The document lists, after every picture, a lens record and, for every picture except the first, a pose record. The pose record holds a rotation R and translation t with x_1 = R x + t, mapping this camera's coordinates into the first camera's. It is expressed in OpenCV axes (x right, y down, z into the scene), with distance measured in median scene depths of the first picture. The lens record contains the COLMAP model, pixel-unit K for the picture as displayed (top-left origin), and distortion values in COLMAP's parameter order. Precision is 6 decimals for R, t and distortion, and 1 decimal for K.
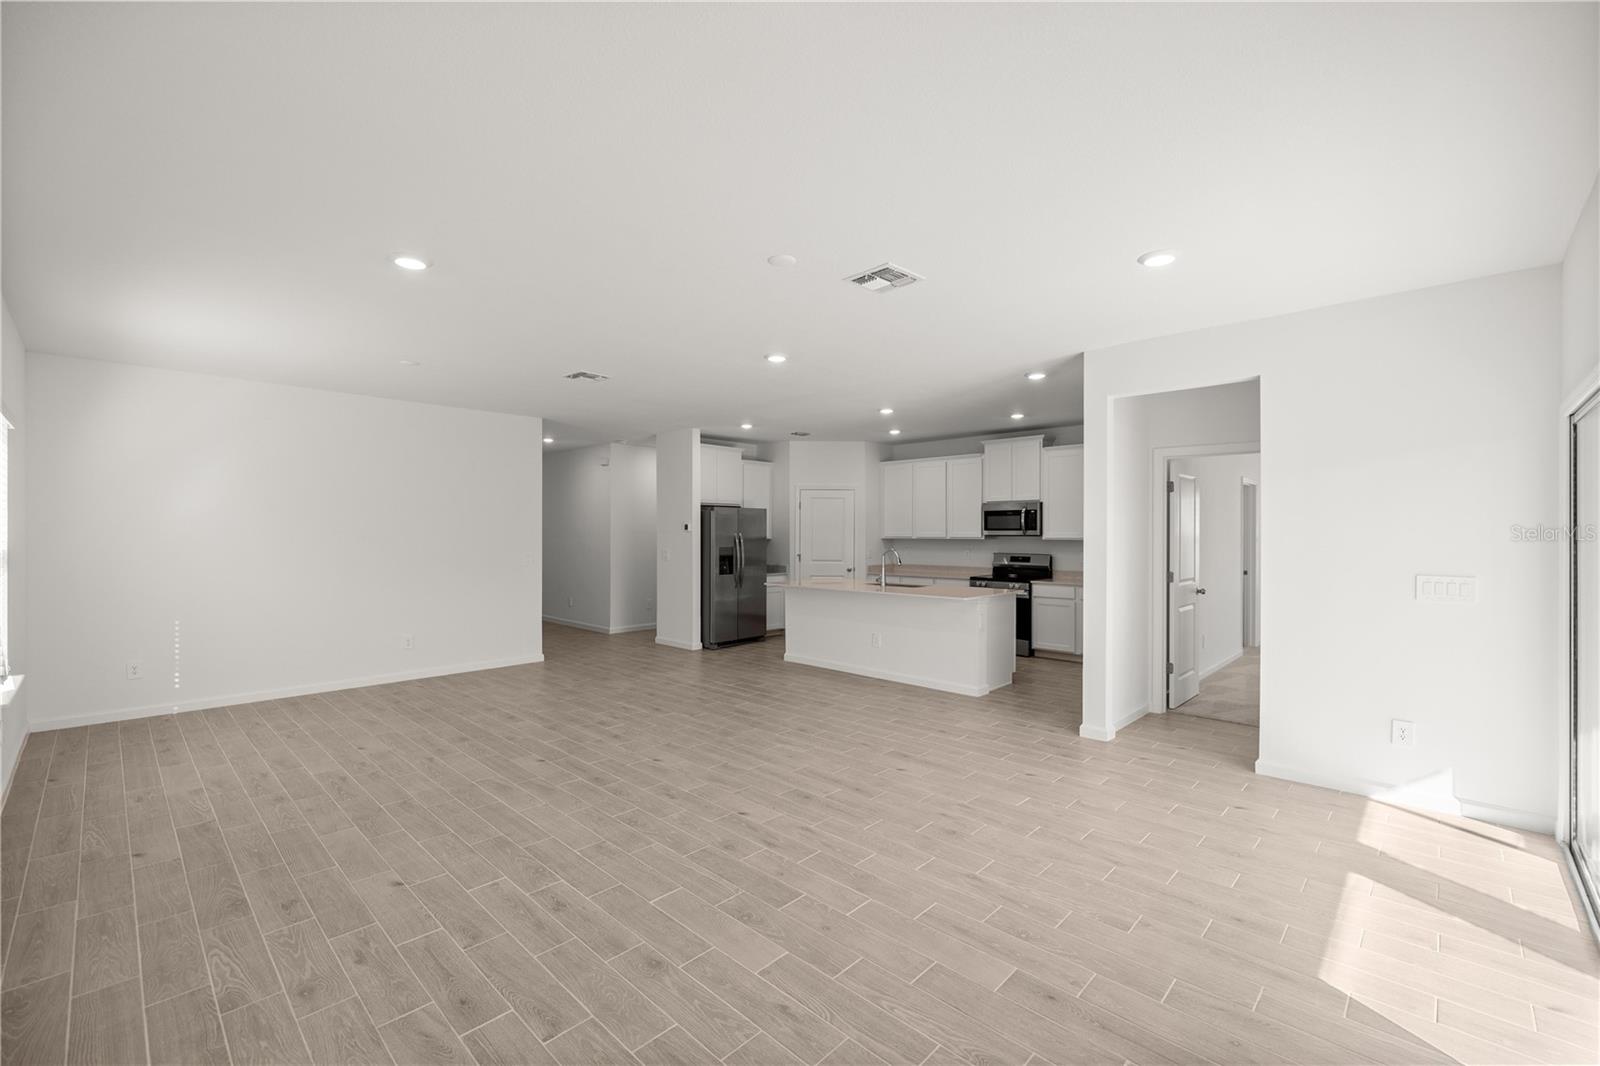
lens RADIAL K [[674.1, 0, 789.8], [0, 674.1, 529.8], [0, 0, 1]] dist [-0.001110, -0.000307]
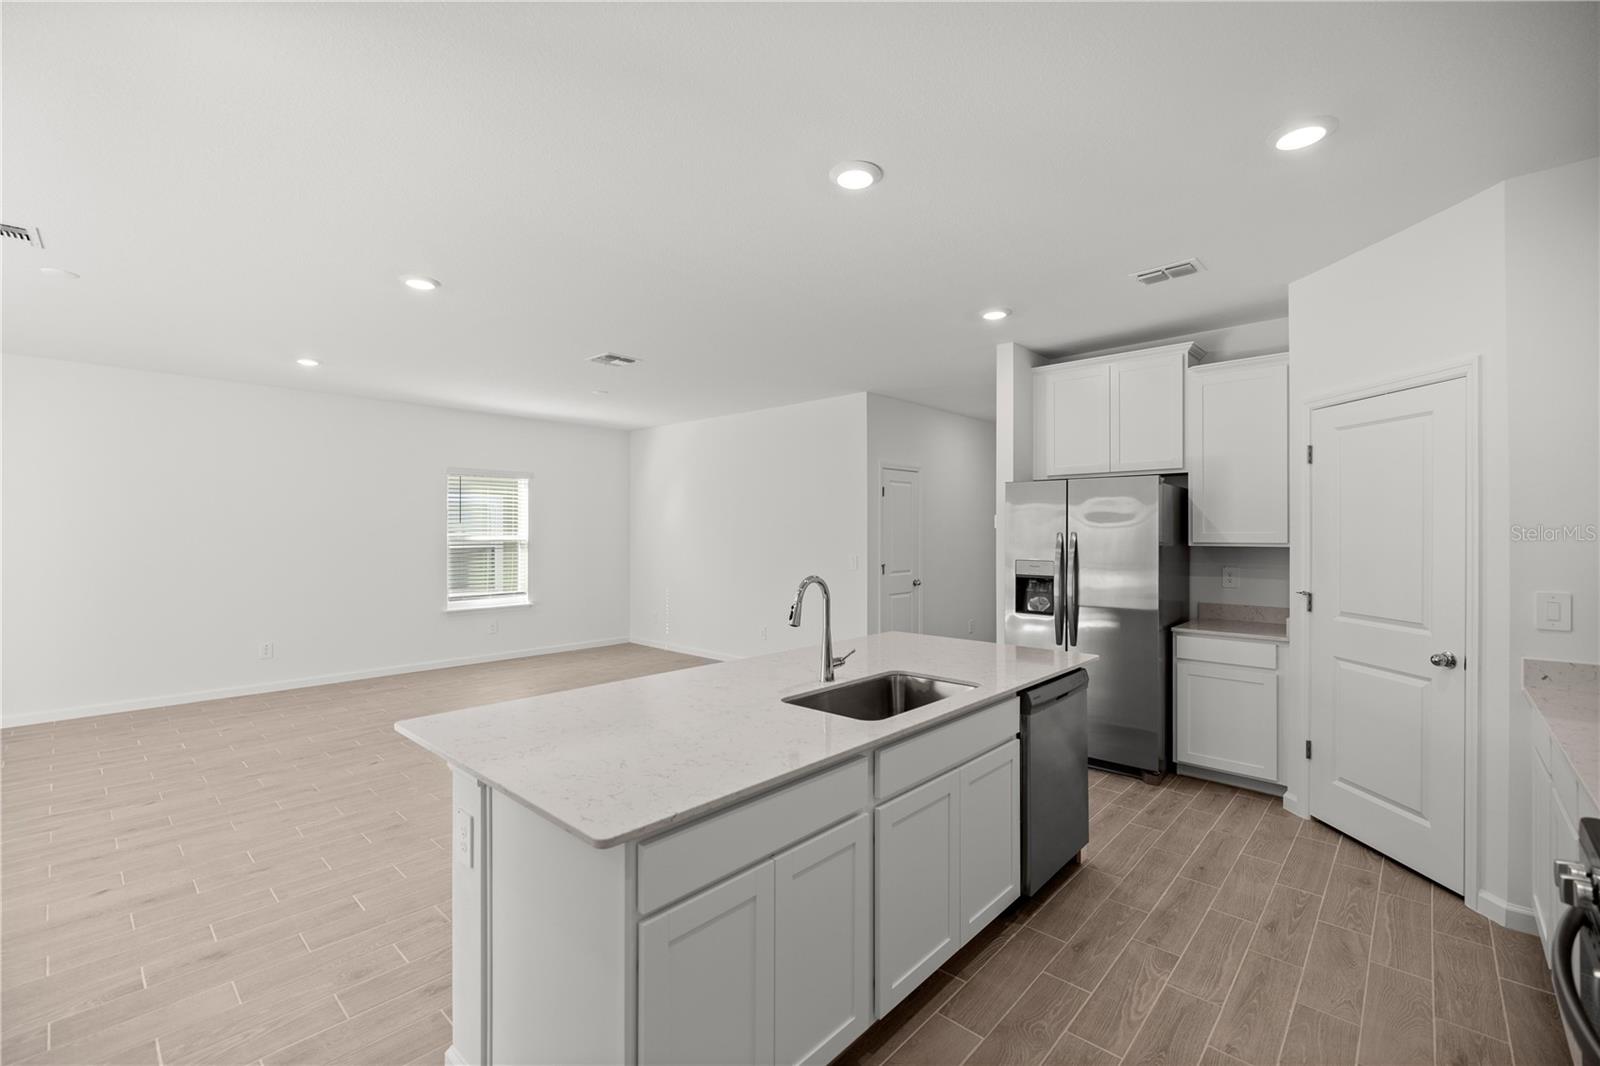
lens RADIAL K [[674.1, 0, 786.6], [0, 674.1, 532.4], [0, 0, 1]] dist [-0.001110, -0.000307]
pose [[0.027958, -0.000956, -0.999609, 0.422458], [0.003875, 0.999992, -0.000848, 0.004755], [0.999602, -0.003849, 0.027961, 0.831721]]
